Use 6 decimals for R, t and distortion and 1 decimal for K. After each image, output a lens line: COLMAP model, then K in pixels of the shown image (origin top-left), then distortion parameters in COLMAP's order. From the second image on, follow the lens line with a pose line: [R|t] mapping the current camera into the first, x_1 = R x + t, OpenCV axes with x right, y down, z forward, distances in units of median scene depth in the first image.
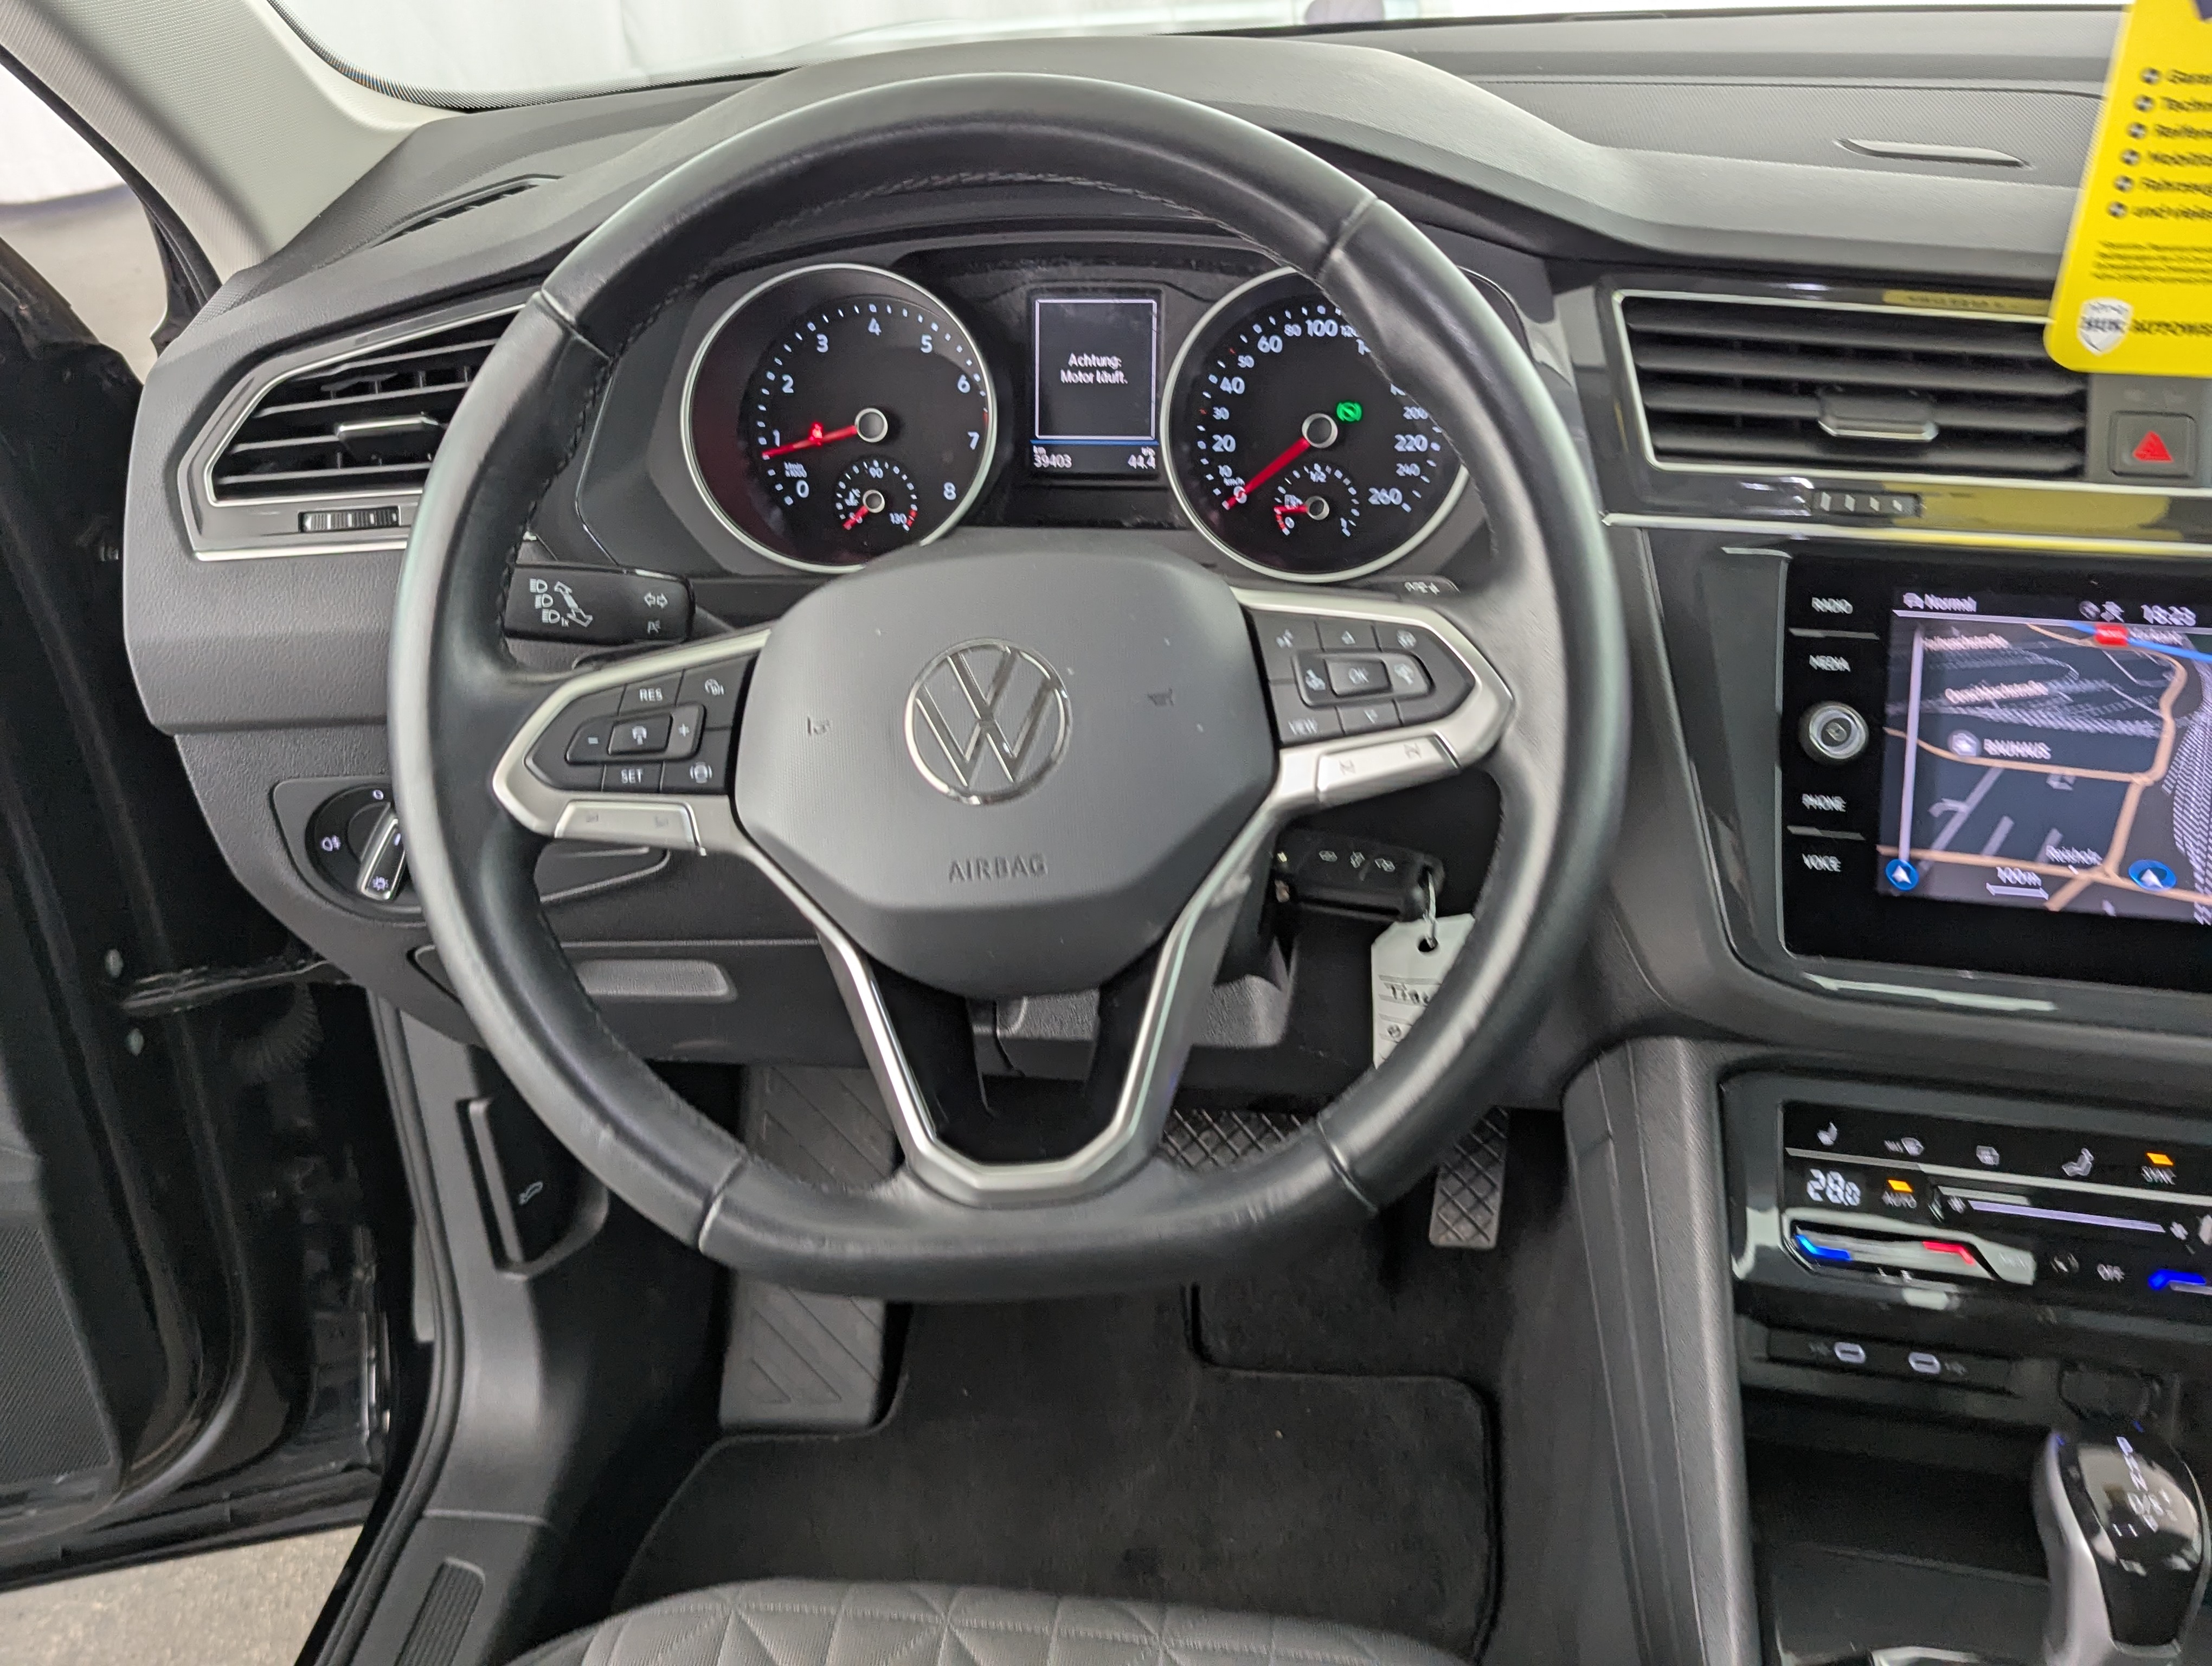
lens RADIAL K [[2050.0, 0, 1089.5], [0, 2050.0, 828.9], [0, 0, 1]] dist [0.019819, -0.002549]
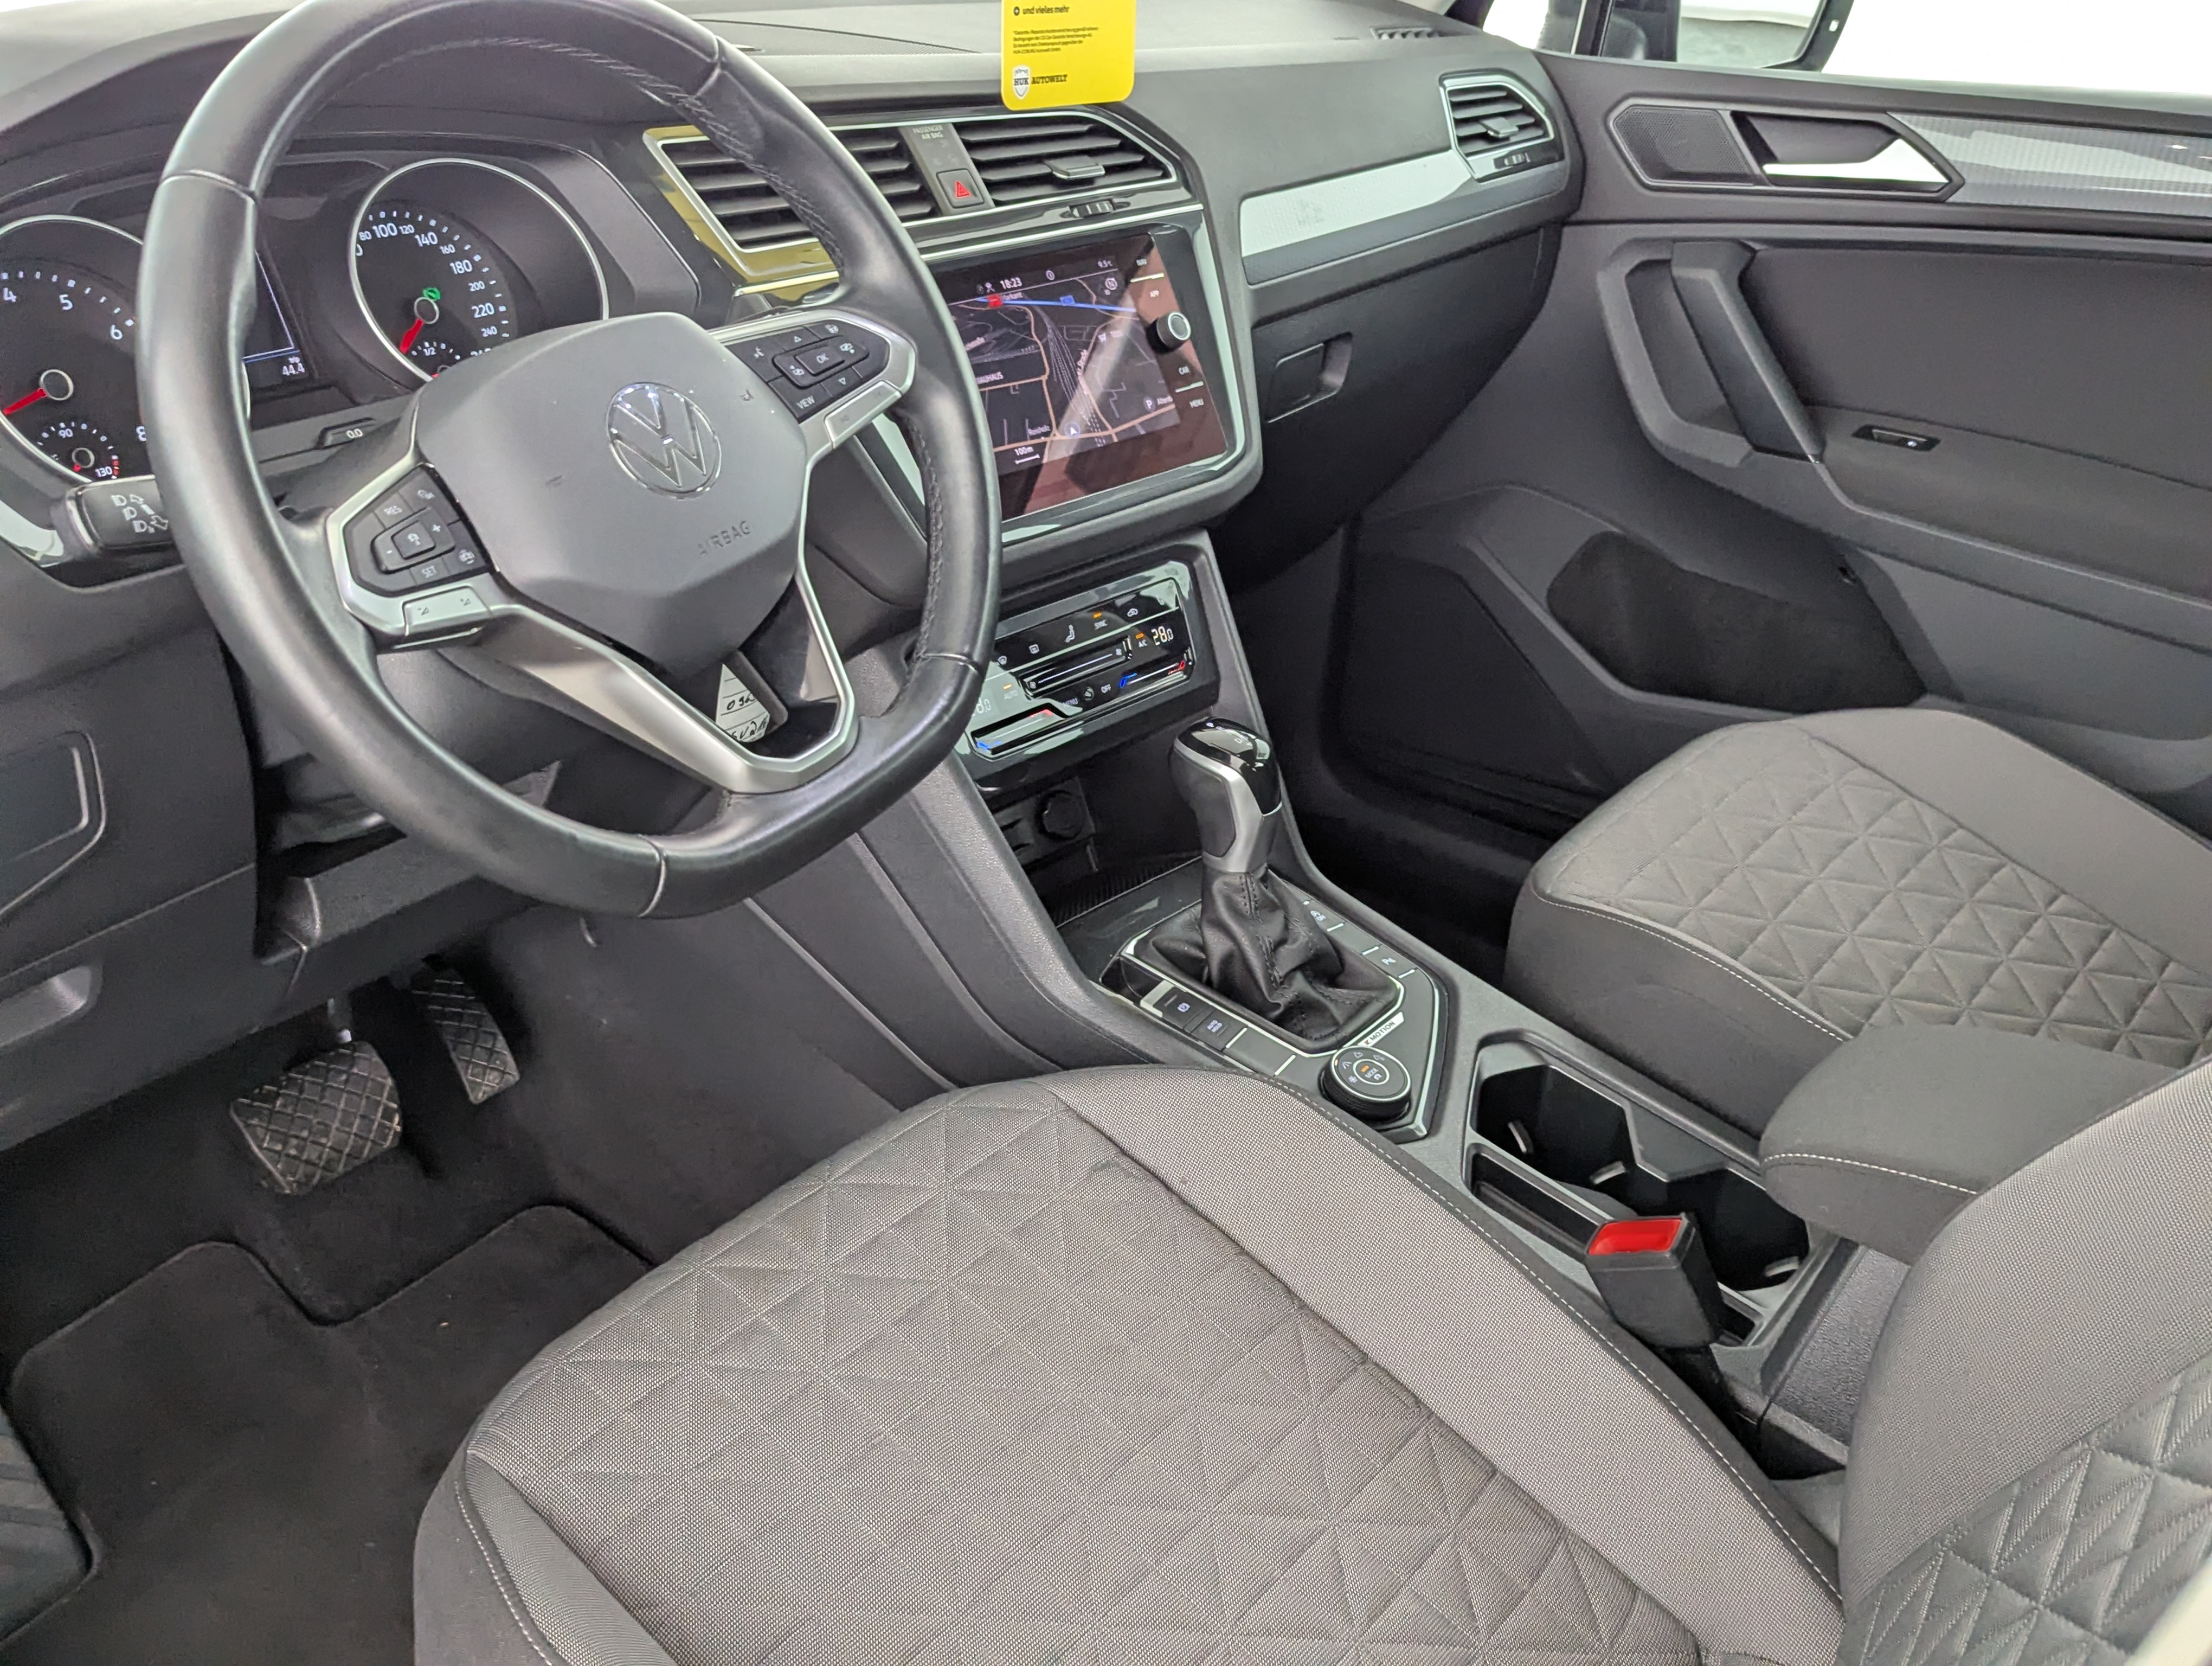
lens RADIAL K [[2005.1, 0, 1106.0], [0, 2005.1, 833.0], [0, 0, 1]] dist [0.009578, 0.005960]
pose [[0.514674, -0.365403, 0.775624, -0.729152], [0.409738, 0.899474, 0.151863, 0.069320], [-0.753144, 0.239642, 0.612654, 0.046292]]
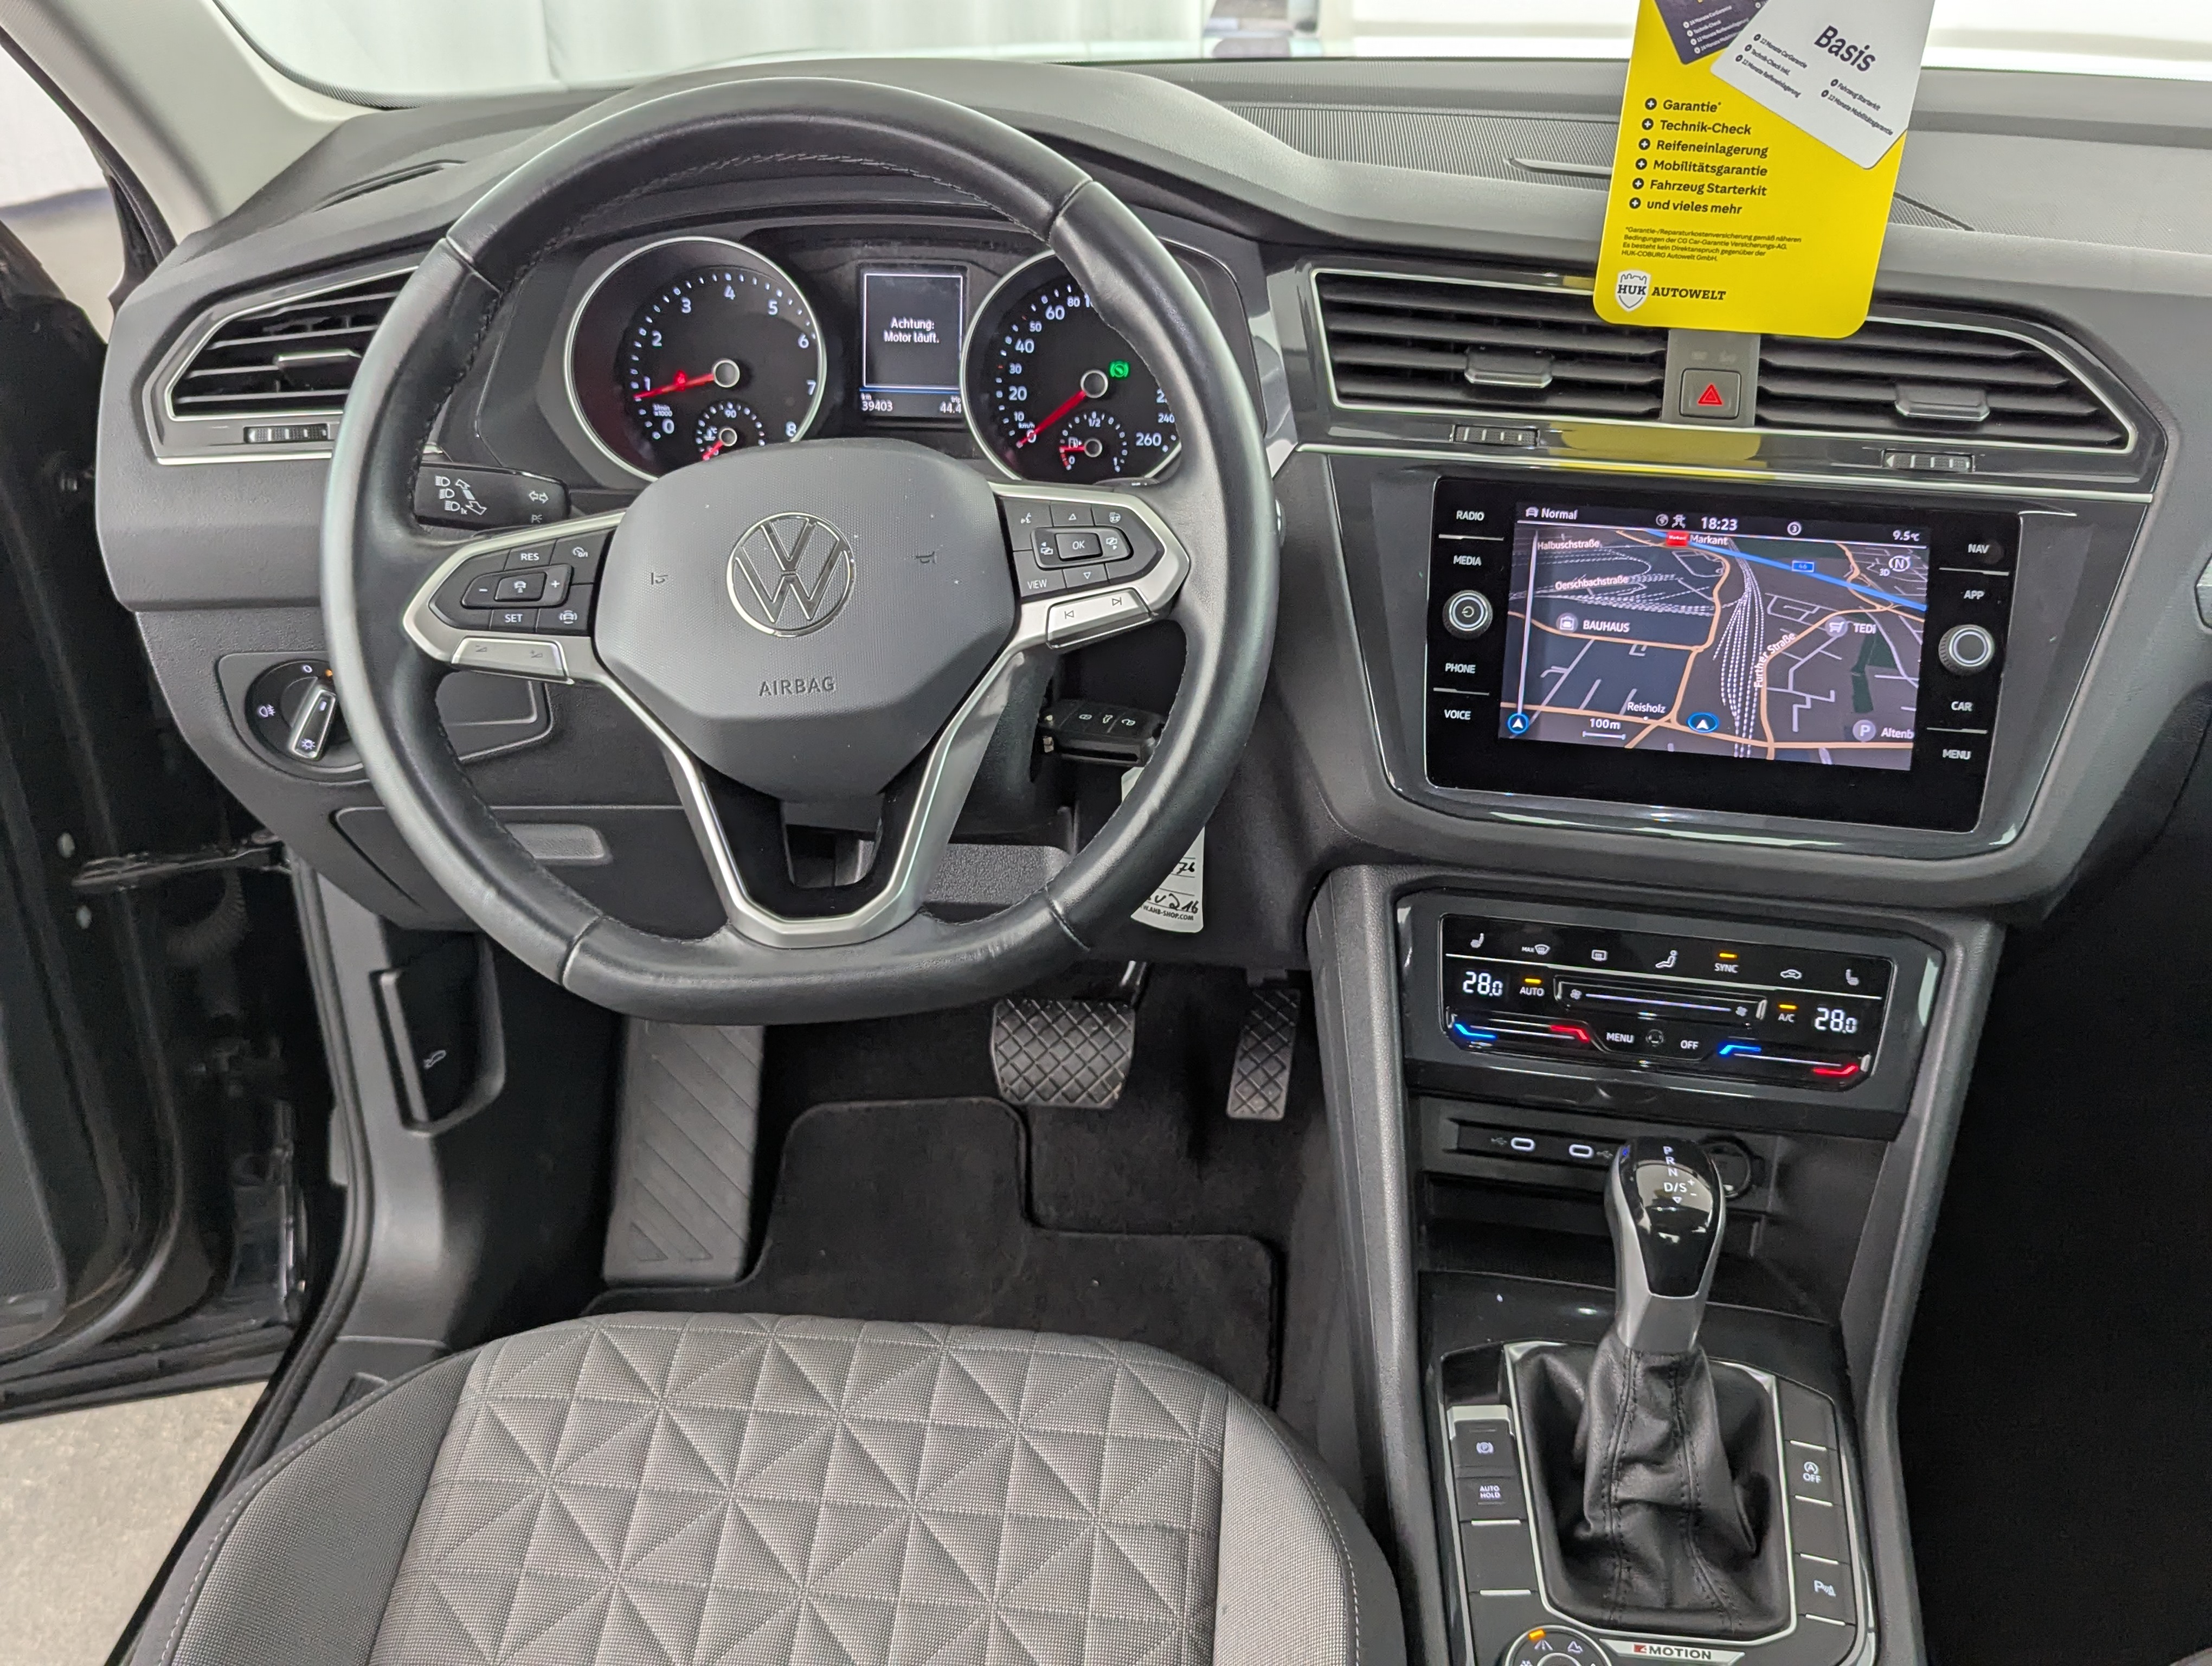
lens RADIAL K [[2005.1, 0, 1106.0], [0, 2005.1, 833.0], [0, 0, 1]] dist [0.009578, 0.005960]
pose [[0.998587, 0.008401, 0.052469, 0.059732], [-0.007944, 0.999929, -0.008906, 0.085950], [-0.052540, 0.008477, 0.998583, -0.196605]]
